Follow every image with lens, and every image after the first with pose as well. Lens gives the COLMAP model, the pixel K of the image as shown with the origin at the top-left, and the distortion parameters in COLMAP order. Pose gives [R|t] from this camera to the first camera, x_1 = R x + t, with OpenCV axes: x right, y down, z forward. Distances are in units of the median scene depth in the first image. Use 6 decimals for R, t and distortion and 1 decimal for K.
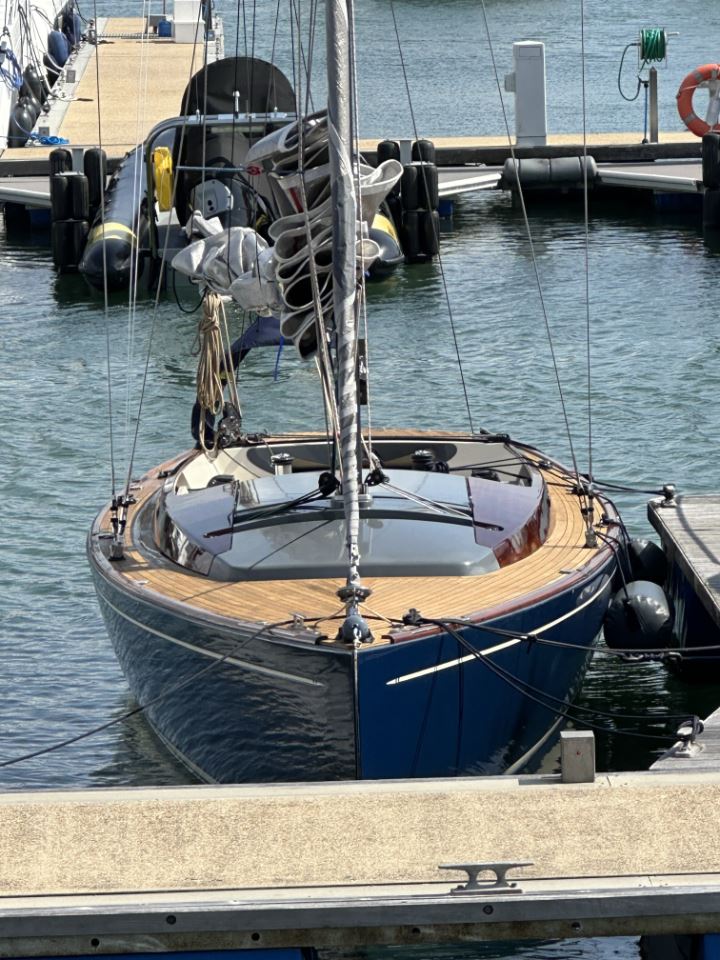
lens RADIAL K [[5433.5, 0, 360.0], [0, 5433.5, 480.4], [0, 0, 1]] dist [-0.099036, 0.000000]
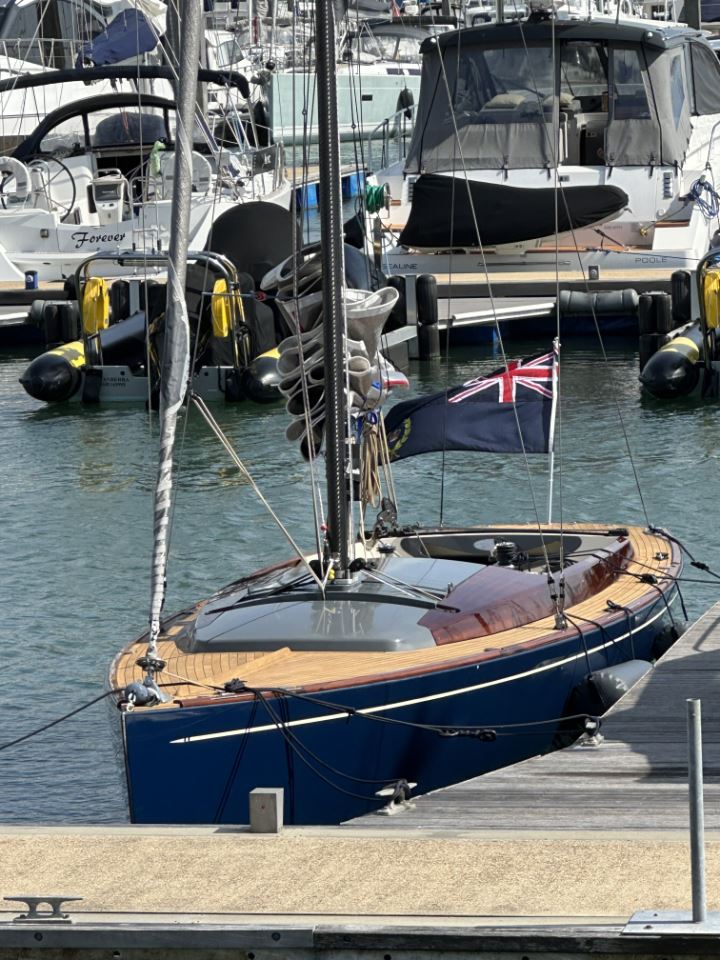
lens RADIAL K [[4933.8, 0, 359.9], [0, 4933.8, 479.2], [0, 0, 1]] dist [-0.094059, 0.000000]
pose [[0.940709, 0.012348, -0.338989, 0.391189], [-0.017935, 0.999750, -0.013354, -0.005149], [0.338739, 0.018641, 0.940696, 0.026764]]
